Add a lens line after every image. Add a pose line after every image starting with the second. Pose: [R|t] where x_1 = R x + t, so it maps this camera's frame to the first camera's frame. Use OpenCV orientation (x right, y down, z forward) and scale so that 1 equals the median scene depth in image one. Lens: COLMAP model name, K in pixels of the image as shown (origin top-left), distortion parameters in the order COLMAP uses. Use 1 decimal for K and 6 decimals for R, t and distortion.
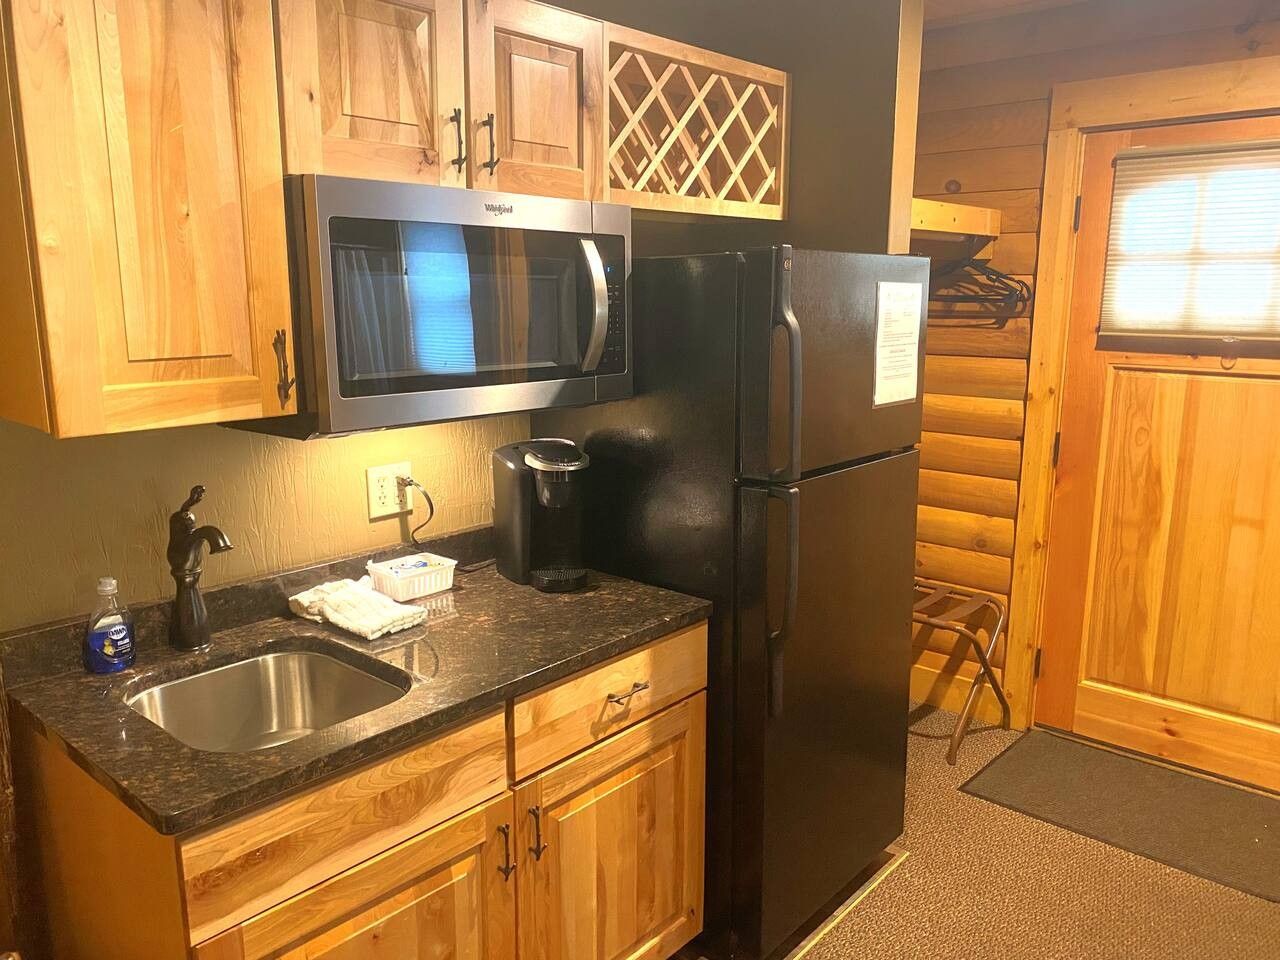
lens RADIAL K [[983.4, 0, 640.0], [0, 983.4, 480.0], [0, 0, 1]] dist [-0.002130, -0.000641]
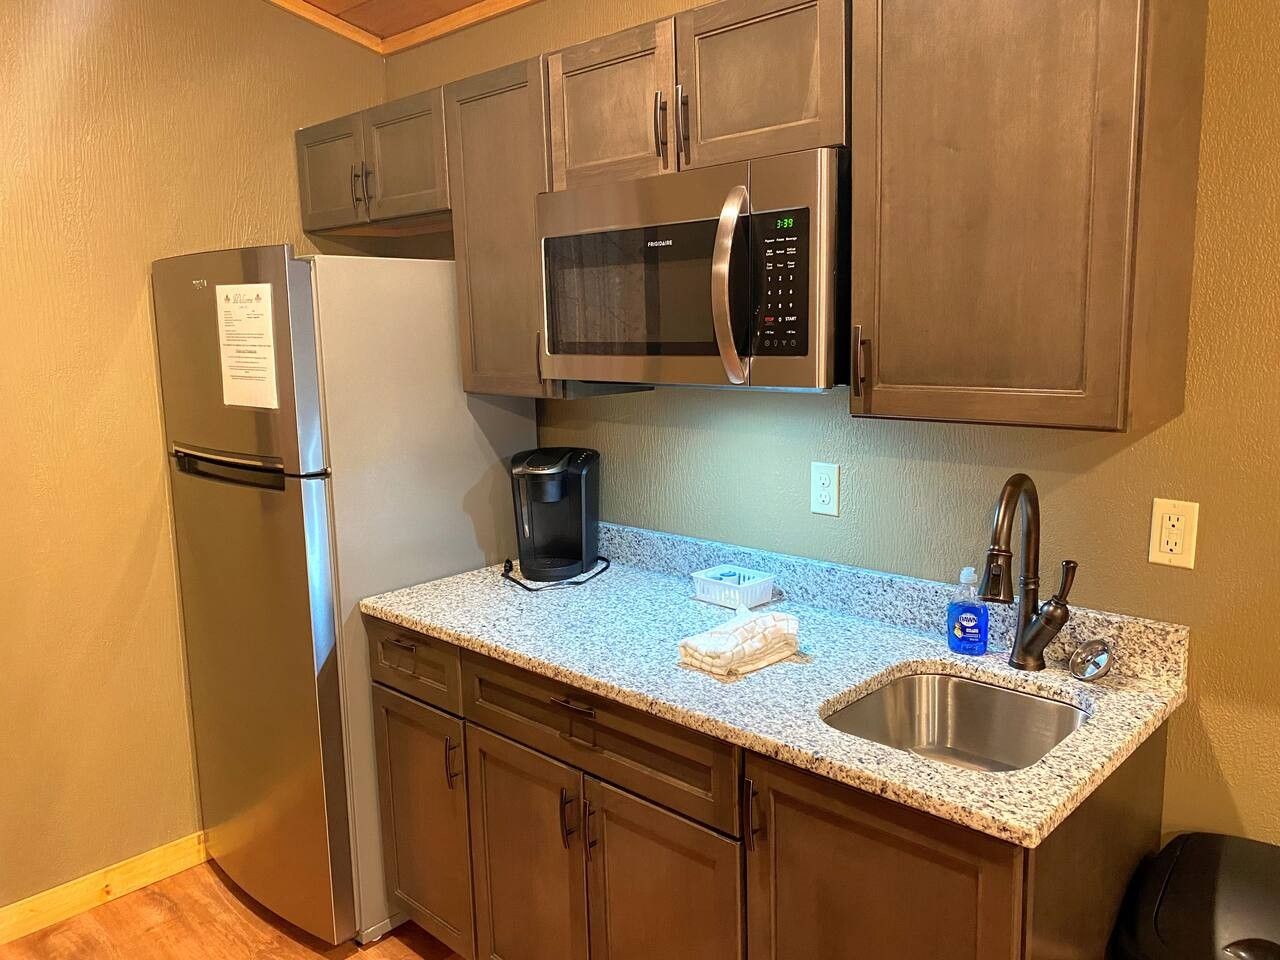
lens RADIAL K [[983.4, 0, 640.0], [0, 983.4, 480.0], [0, 0, 1]] dist [-0.002130, -0.000641]
pose [[-0.046821, 0.150170, -0.987551, 1.189401], [-0.176734, 0.971793, 0.156153, -0.224481], [0.983144, 0.181845, -0.018960, 1.404073]]
